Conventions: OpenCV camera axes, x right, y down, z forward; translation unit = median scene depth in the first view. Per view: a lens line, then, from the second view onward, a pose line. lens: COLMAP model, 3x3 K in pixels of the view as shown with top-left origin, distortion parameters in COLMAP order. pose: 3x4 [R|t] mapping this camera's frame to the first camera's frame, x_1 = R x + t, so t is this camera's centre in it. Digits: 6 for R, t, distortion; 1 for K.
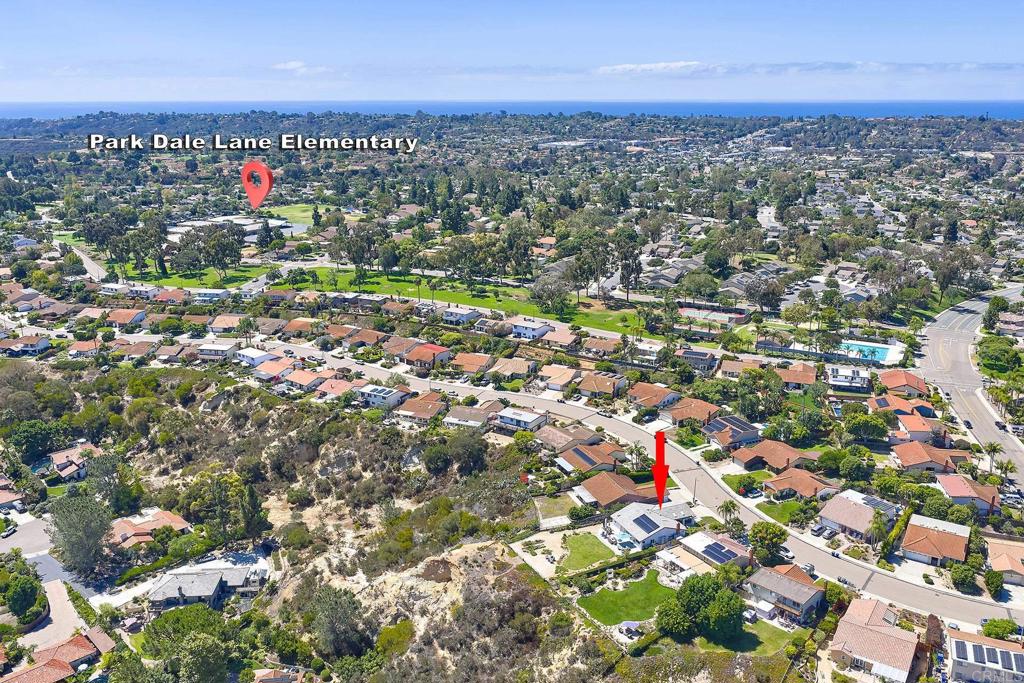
lens RADIAL K [[848.3, 0, 518.2], [0, 848.3, 331.0], [0, 0, 1]] dist [0.015591, -0.022111]
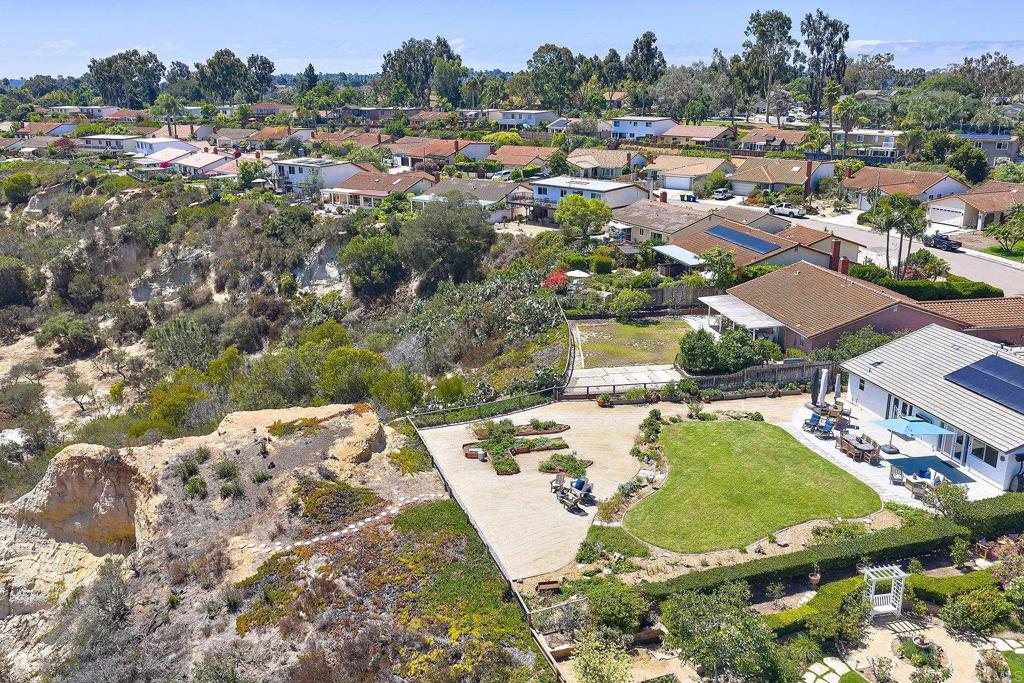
lens RADIAL K [[848.3, 0, 518.2], [0, 848.3, 331.0], [0, 0, 1]] dist [0.015591, -0.022111]
pose [[0.985115, 0.051303, -0.164063, 0.043589], [-0.048504, 0.998602, 0.021021, 0.169132], [0.164912, -0.012750, 0.986226, 0.594713]]
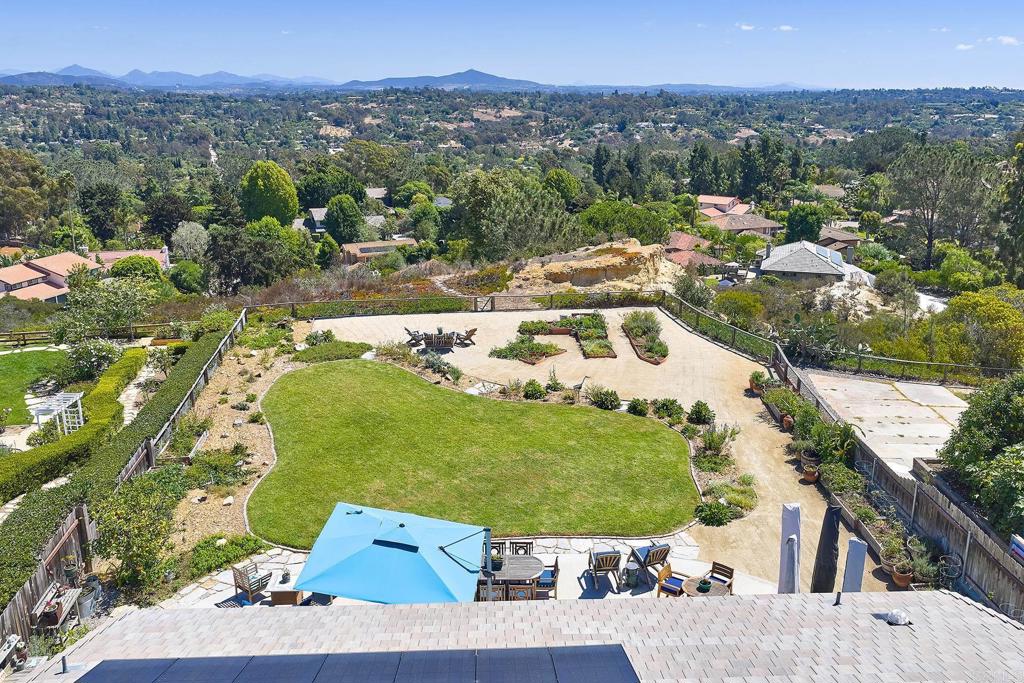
lens RADIAL K [[845.5, 0, 523.8], [0, 845.5, 342.1], [0, 0, 1]] dist [0.006284, -0.011109]
pose [[-0.373695, 0.268794, -0.887751, 0.144604], [-0.248084, 0.893259, 0.374891, 0.148980], [0.893760, 0.360332, -0.267123, 0.803675]]
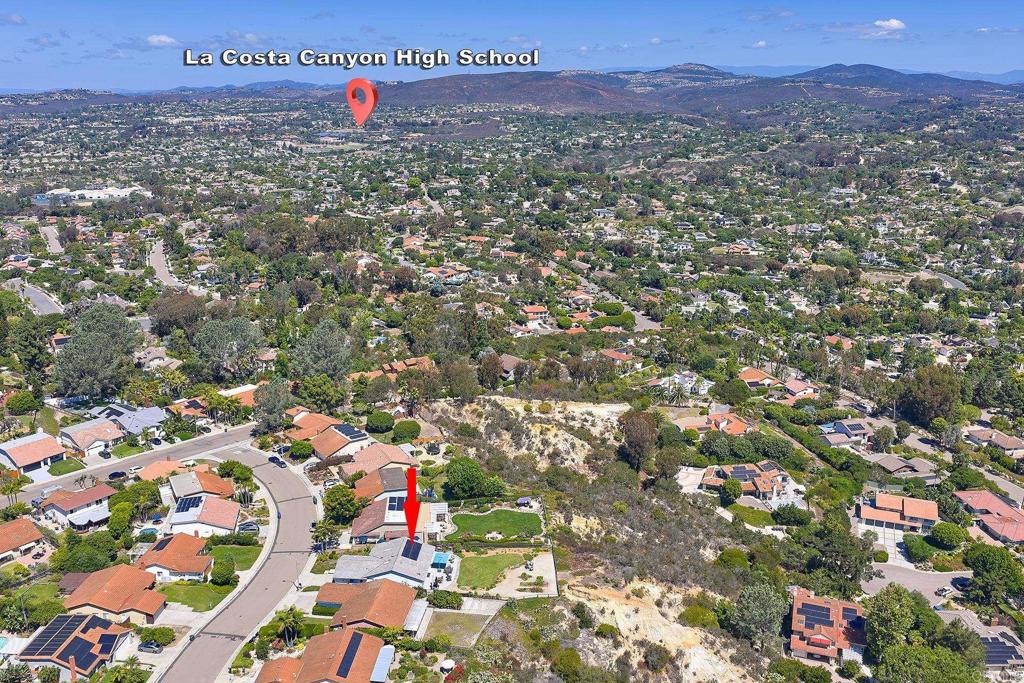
lens RADIAL K [[848.3, 0, 518.2], [0, 848.3, 331.0], [0, 0, 1]] dist [0.015591, -0.022111]
pose [[-0.877563, -0.124611, 0.462985, -0.268846], [0.133713, 0.863718, 0.485913, -0.317438], [-0.460439, 0.488327, -0.741305, 1.193231]]
